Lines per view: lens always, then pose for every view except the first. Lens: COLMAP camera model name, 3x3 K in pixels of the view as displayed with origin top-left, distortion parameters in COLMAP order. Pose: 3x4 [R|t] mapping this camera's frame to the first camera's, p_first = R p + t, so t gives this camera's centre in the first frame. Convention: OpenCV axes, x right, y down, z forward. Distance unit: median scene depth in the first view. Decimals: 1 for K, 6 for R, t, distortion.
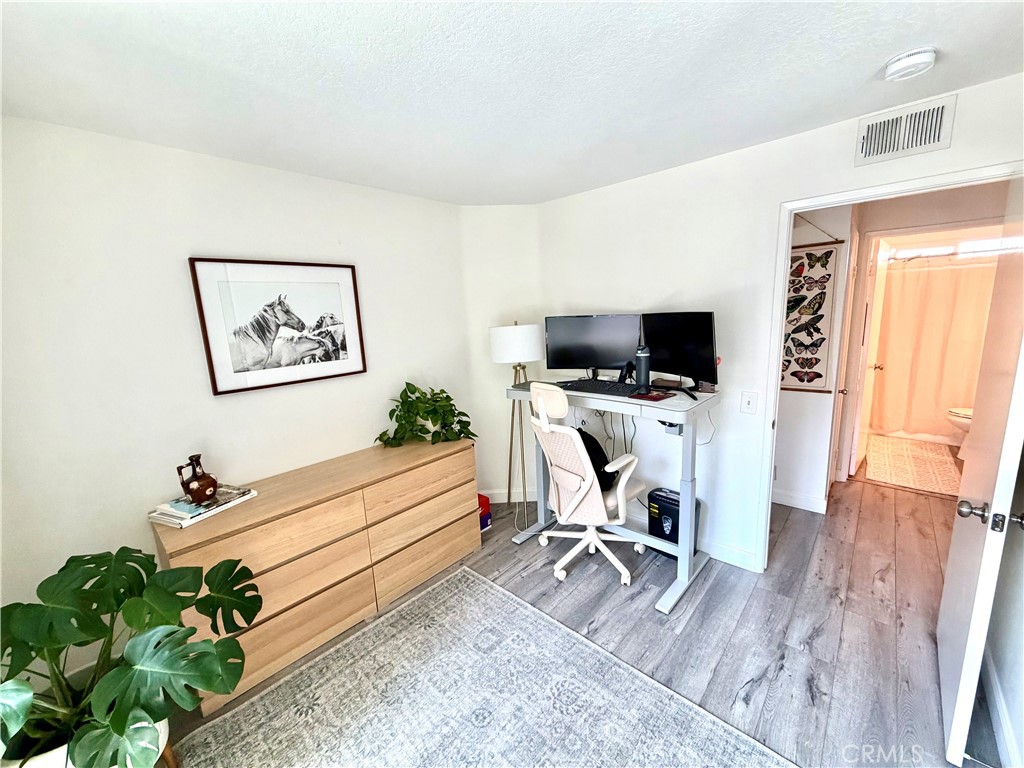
lens RADIAL K [[406.4, 0, 509.4], [0, 406.4, 386.7], [0, 0, 1]] dist [-0.000145, 0.000477]
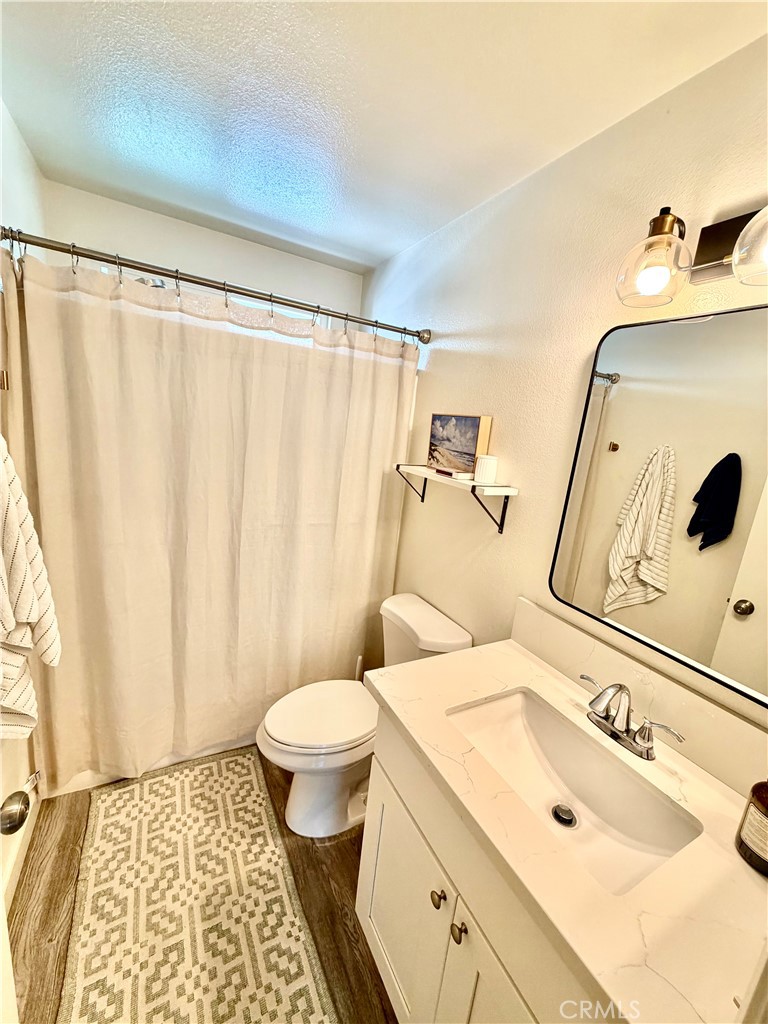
lens RADIAL K [[406.4, 0, 384.0], [0, 406.4, 512.0], [0, 0, 1]] dist [-0.000145, 0.000477]
pose [[0.314245, -0.118075, 0.941970, 0.268415], [0.048868, 0.992932, 0.108161, -0.057425], [-0.948083, 0.012043, 0.317794, 0.264178]]
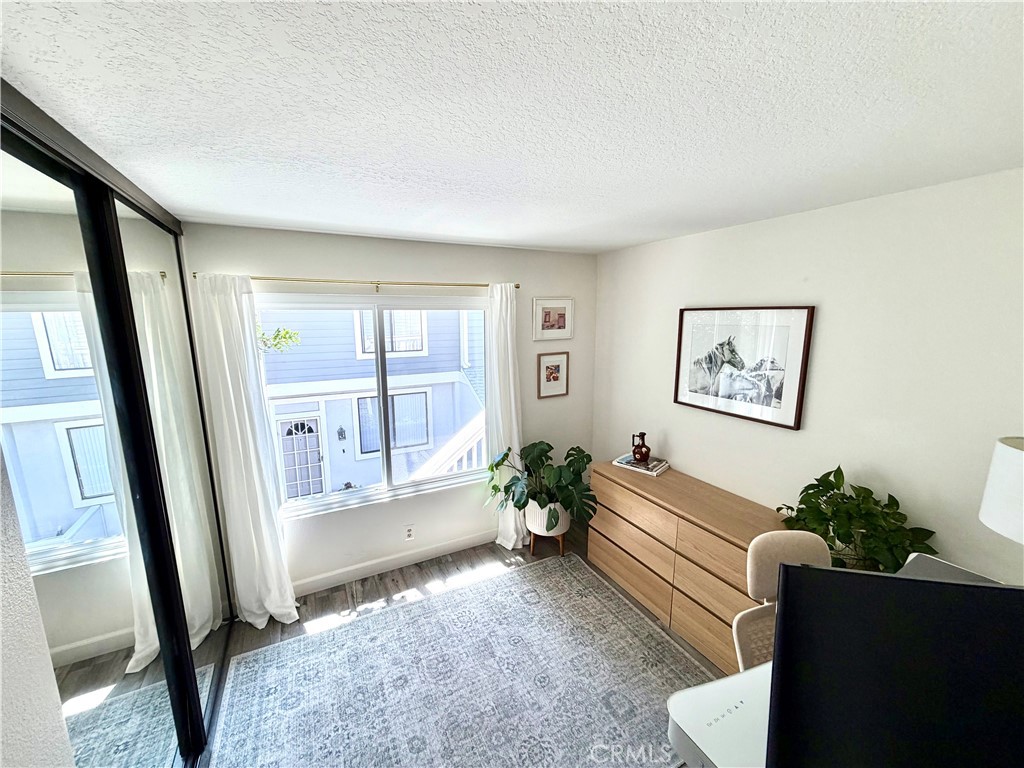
lens RADIAL K [[406.4, 0, 509.4], [0, 406.4, 386.7], [0, 0, 1]] dist [-0.000145, 0.000477]
pose [[-0.337803, 0.213515, -0.916679, 0.723736], [-0.150945, 0.949035, 0.276675, -0.318198], [0.929034, 0.231830, -0.288358, 0.801630]]
